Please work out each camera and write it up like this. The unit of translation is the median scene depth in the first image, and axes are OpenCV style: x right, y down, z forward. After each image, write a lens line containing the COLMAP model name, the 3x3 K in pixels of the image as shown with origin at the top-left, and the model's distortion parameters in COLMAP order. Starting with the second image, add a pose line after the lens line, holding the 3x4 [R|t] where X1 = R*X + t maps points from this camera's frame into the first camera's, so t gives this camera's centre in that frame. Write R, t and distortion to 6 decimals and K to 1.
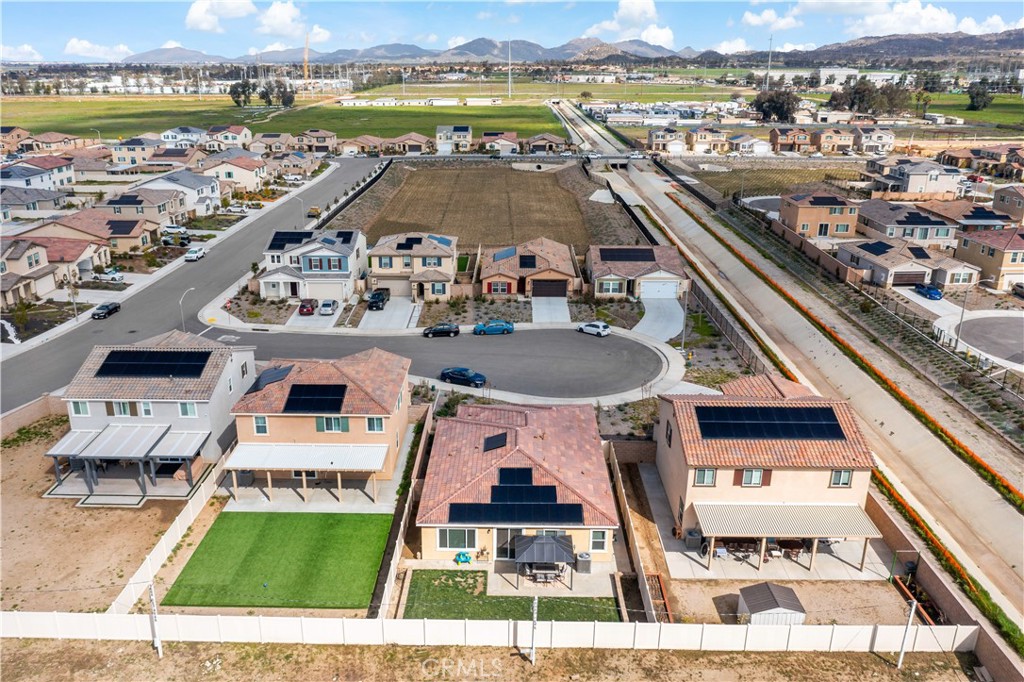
lens RADIAL K [[815.4, 0, 508.3], [0, 815.4, 342.9], [0, 0, 1]] dist [-0.016036, 0.008803]
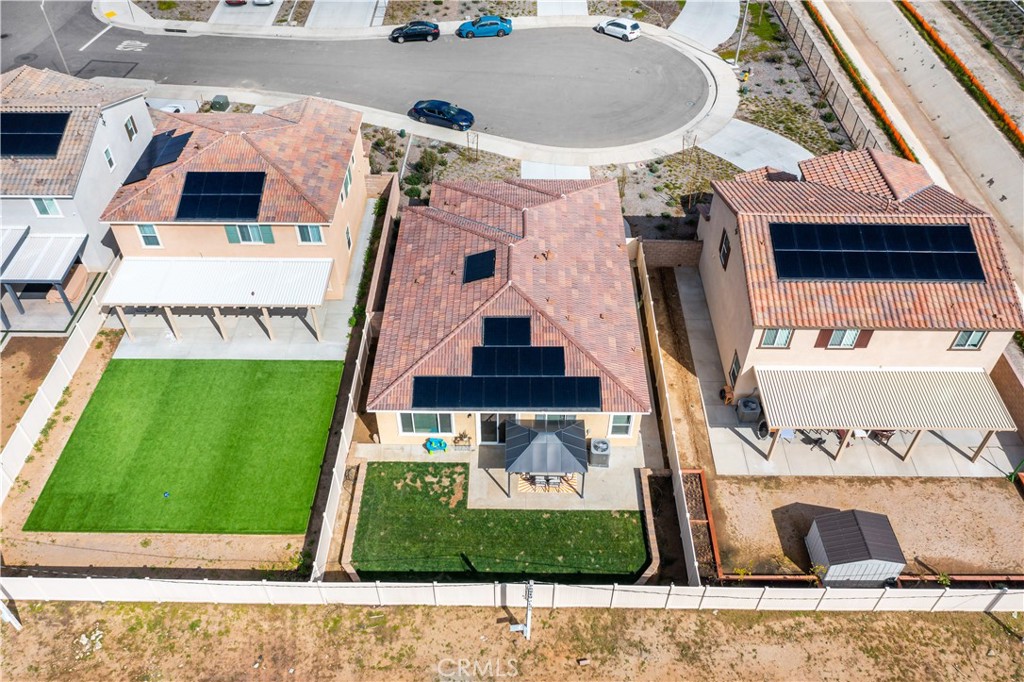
lens RADIAL K [[815.4, 0, 519.8], [0, 815.4, 339.2], [0, 0, 1]] dist [-0.016036, 0.008803]
pose [[0.999983, -0.003903, 0.004422, 0.017041], [0.001701, 0.908769, 0.417297, -0.125691], [-0.005647, -0.417282, 0.908760, 0.359353]]
